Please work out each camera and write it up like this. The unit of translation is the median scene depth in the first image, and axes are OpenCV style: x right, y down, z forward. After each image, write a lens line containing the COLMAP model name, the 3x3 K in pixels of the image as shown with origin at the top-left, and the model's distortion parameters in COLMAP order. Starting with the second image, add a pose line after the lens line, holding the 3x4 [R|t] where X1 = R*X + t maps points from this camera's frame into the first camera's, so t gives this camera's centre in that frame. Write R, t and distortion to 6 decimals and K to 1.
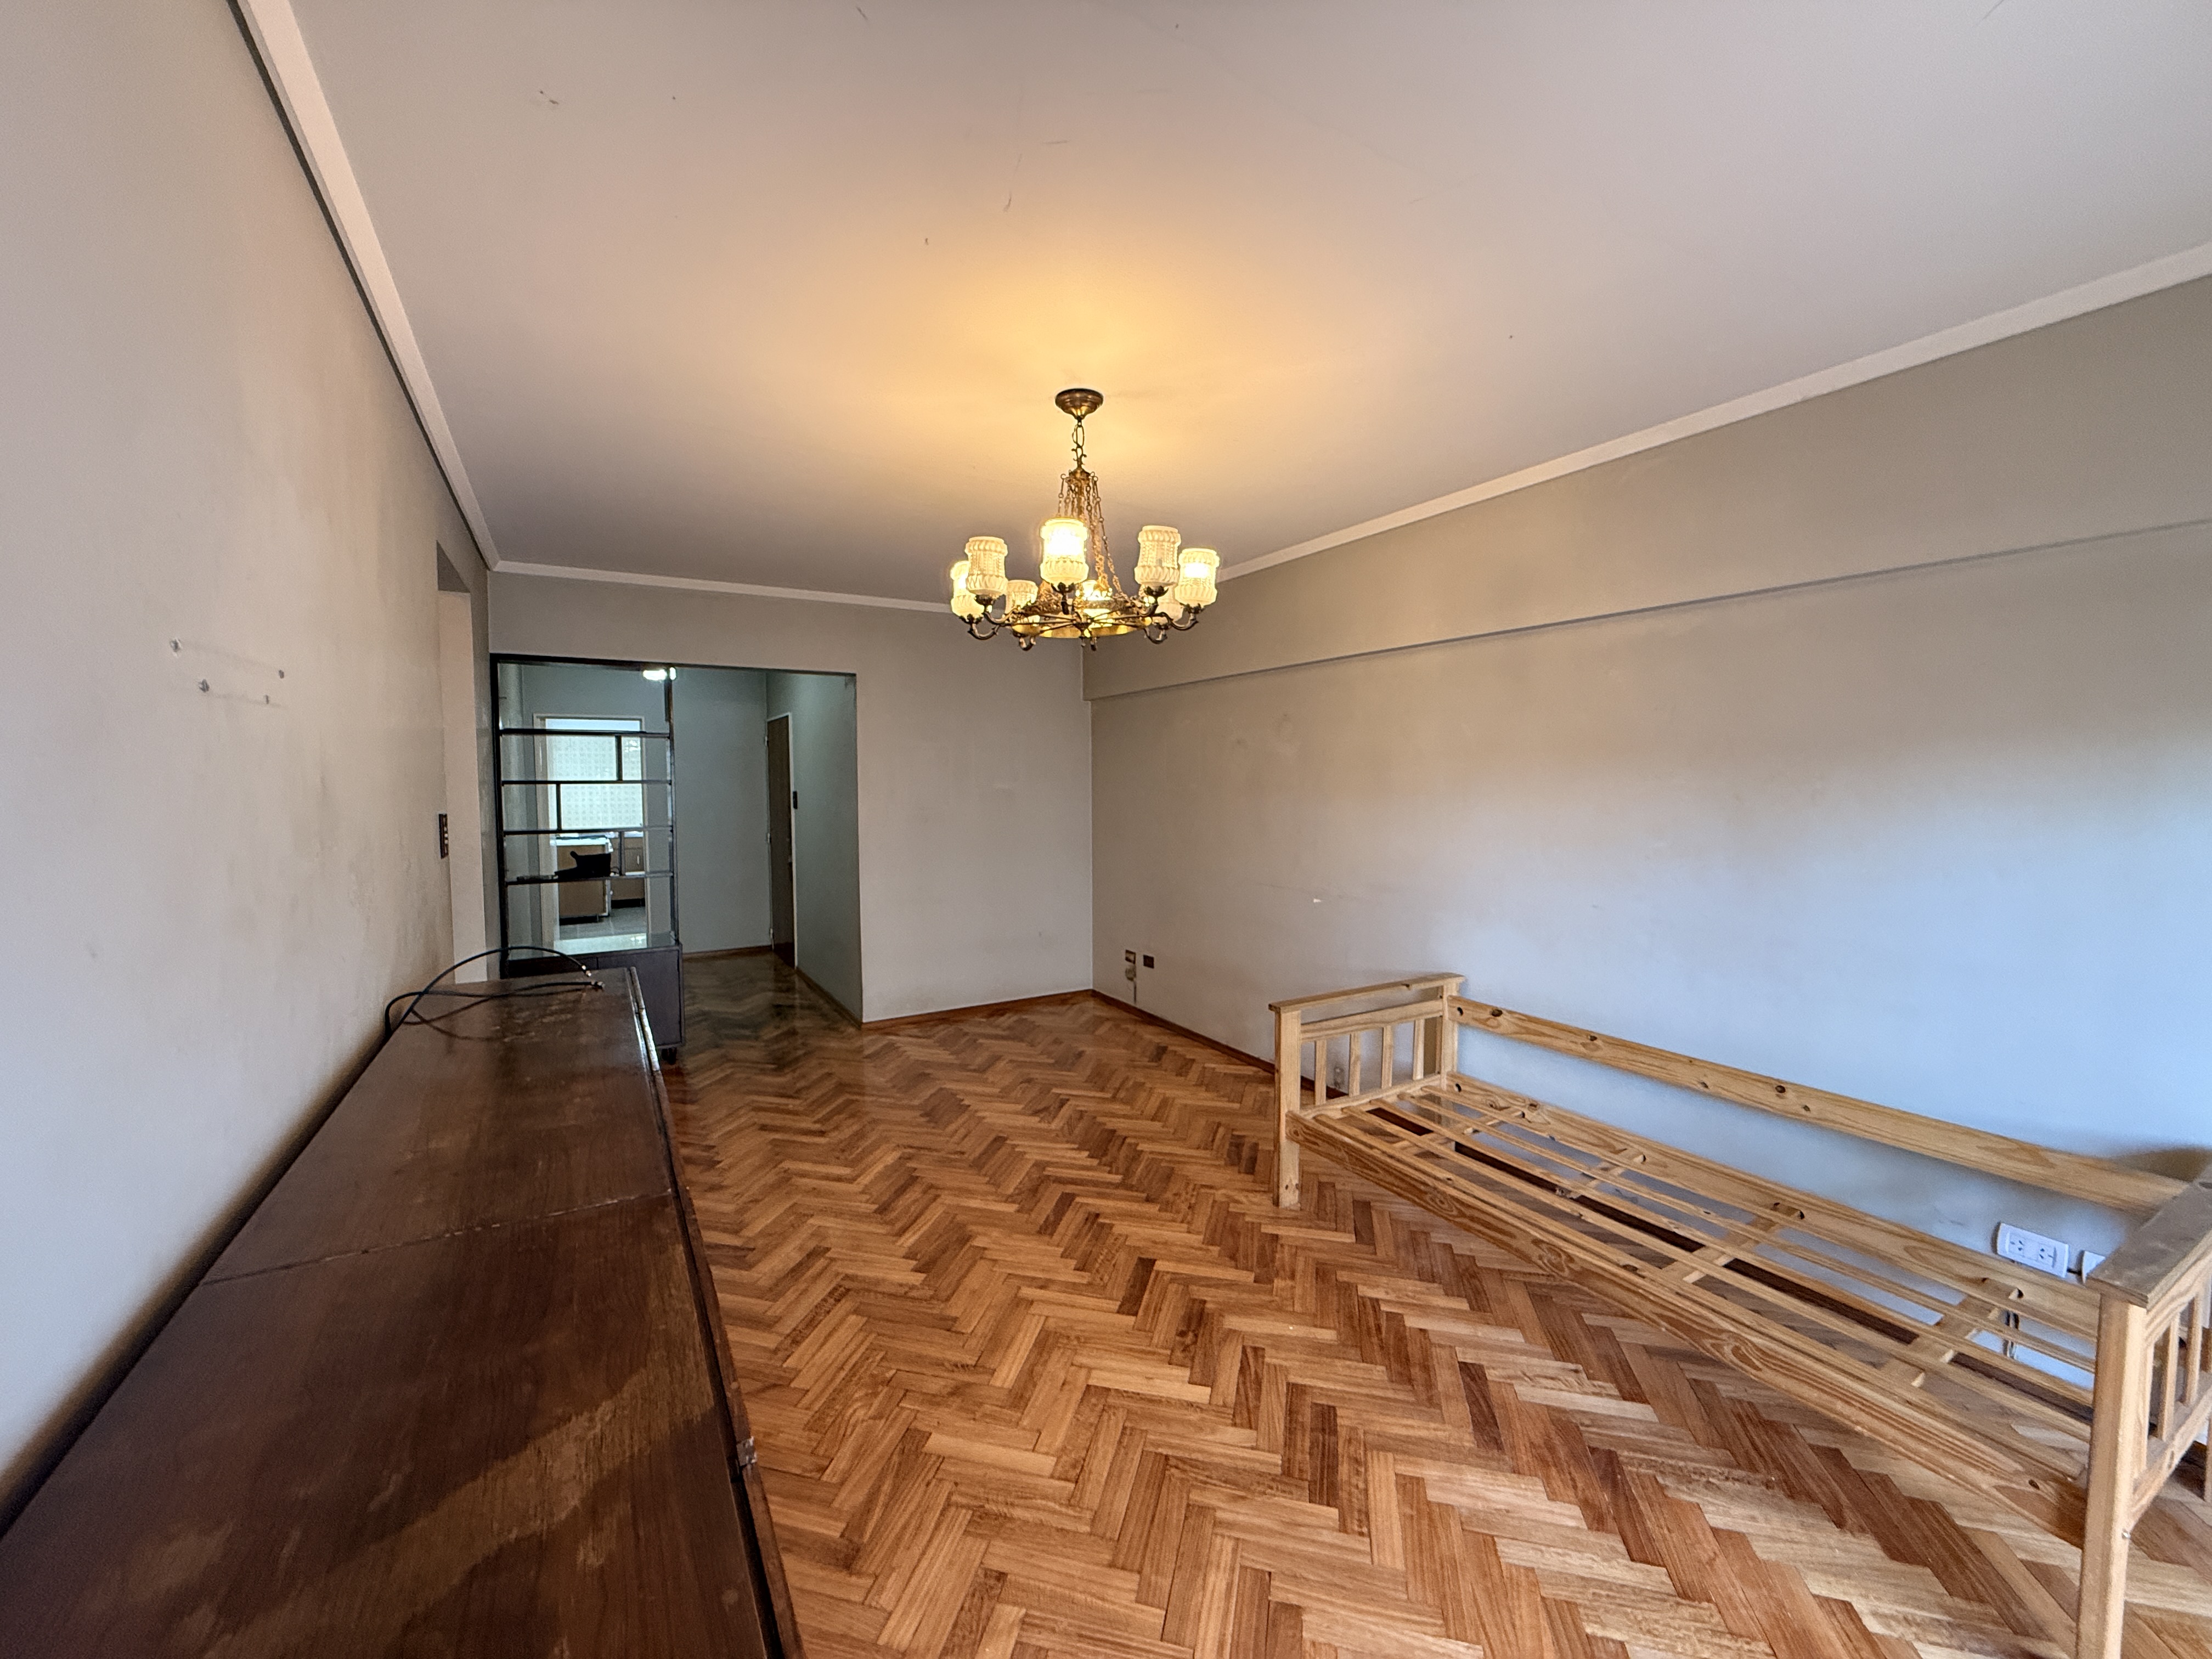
lens RADIAL K [[876.6, 0, 1099.2], [0, 876.6, 827.9], [0, 0, 1]] dist [-0.000449, 0.000531]
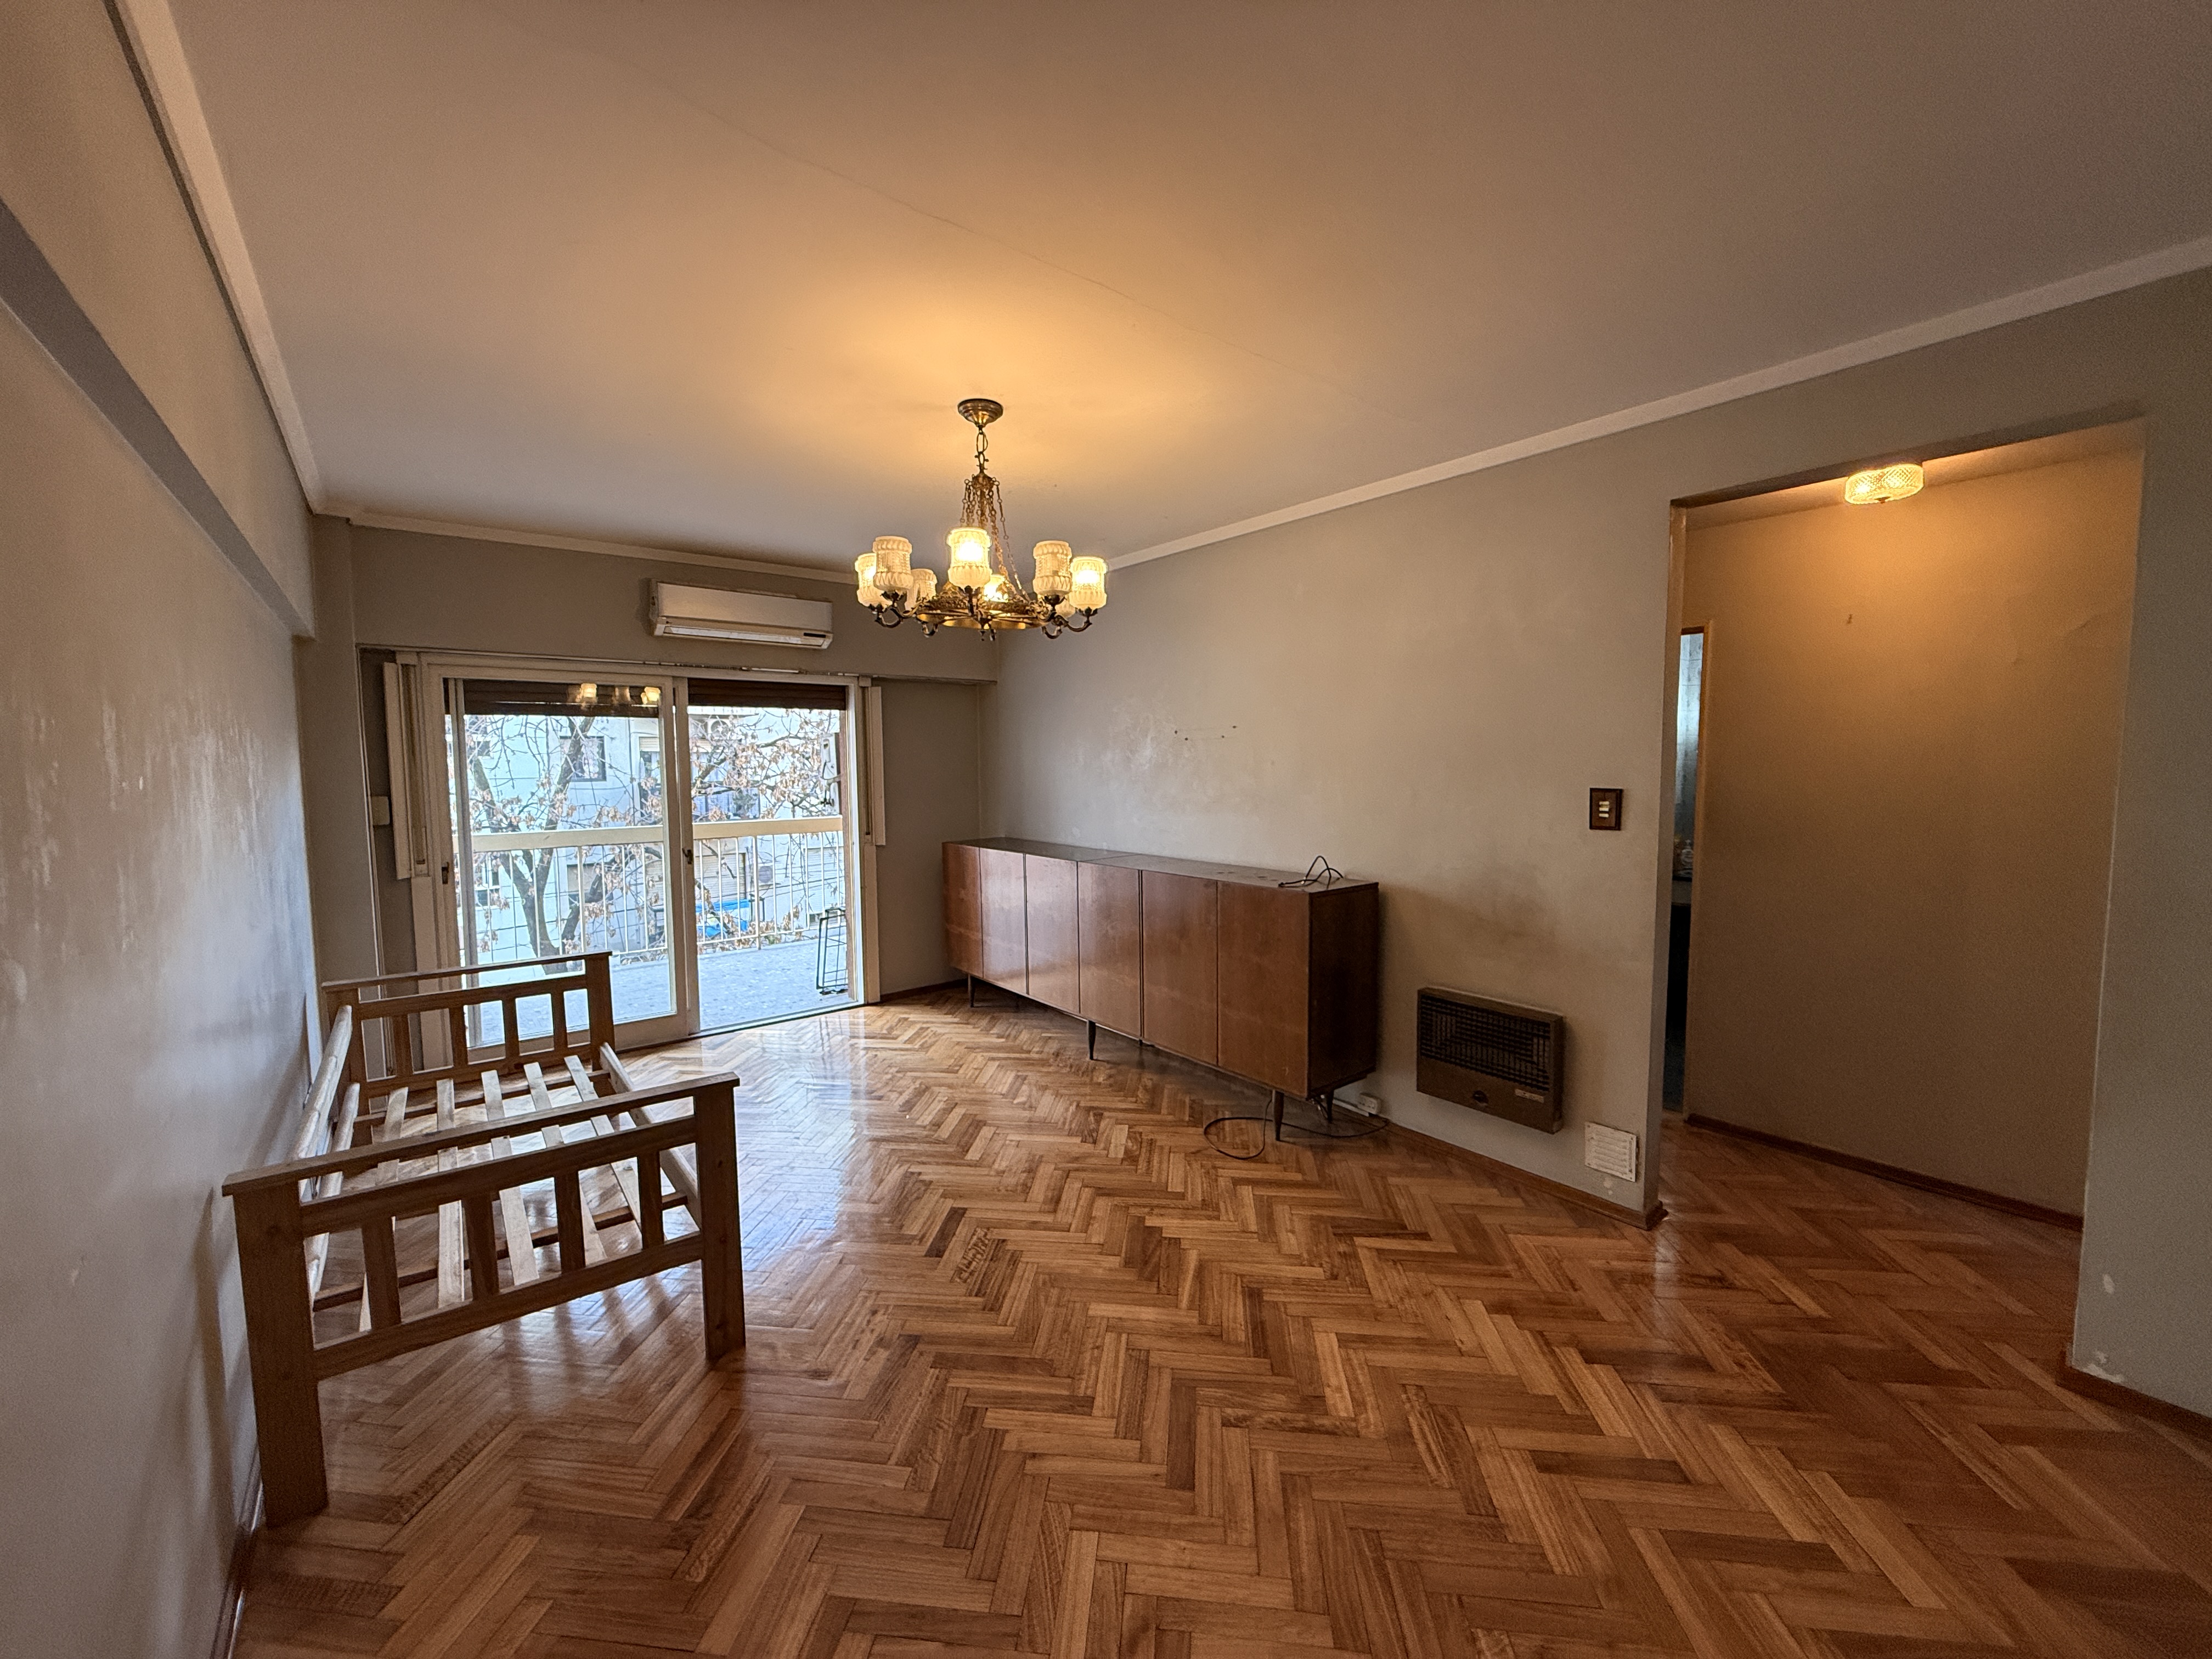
lens RADIAL K [[876.6, 0, 1099.2], [0, 876.6, 827.9], [0, 0, 1]] dist [-0.000449, 0.000531]
pose [[-0.990791, 0.024977, -0.133079, -0.010070], [0.007624, 0.991571, 0.129338, -0.110639], [0.135188, 0.127132, -0.982630, 1.979790]]
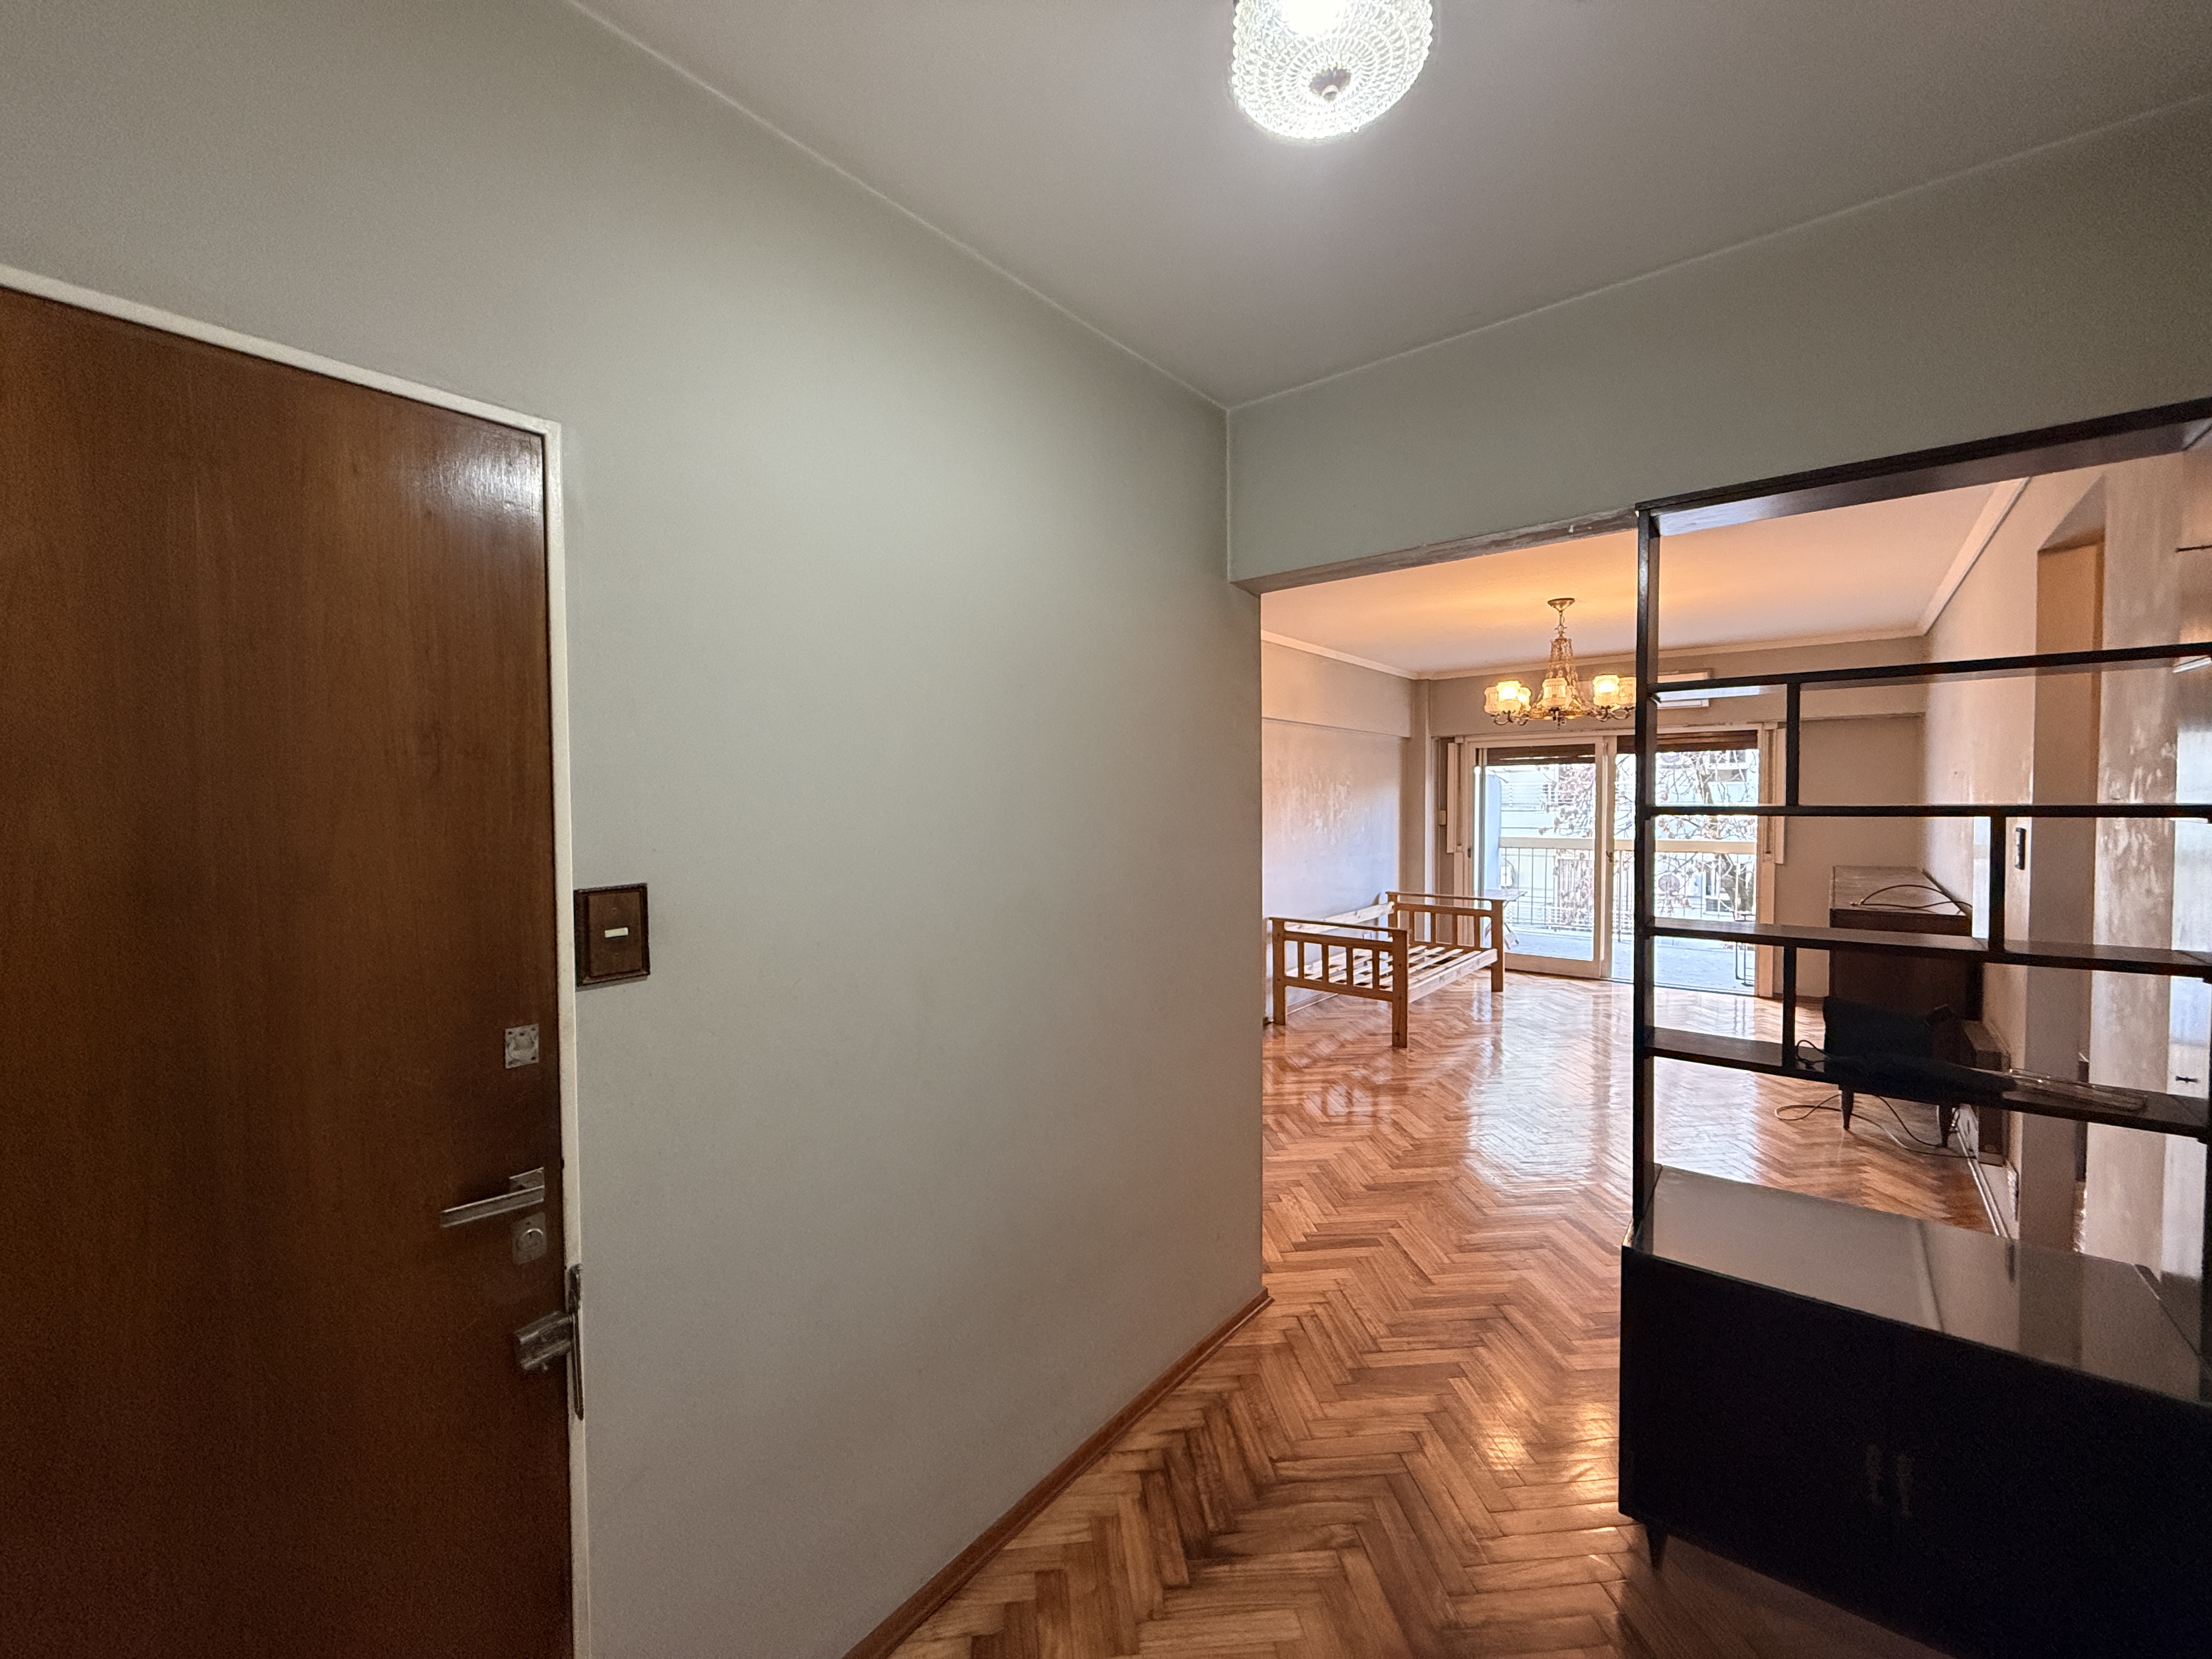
lens RADIAL K [[876.6, 0, 1099.2], [0, 876.6, 827.9], [0, 0, 1]] dist [-0.000449, 0.000531]
pose [[-0.341068, -0.025406, 0.939695, -1.385388], [0.061958, 0.996854, 0.049439, -0.140249], [-0.937995, 0.075083, -0.338421, 2.446075]]
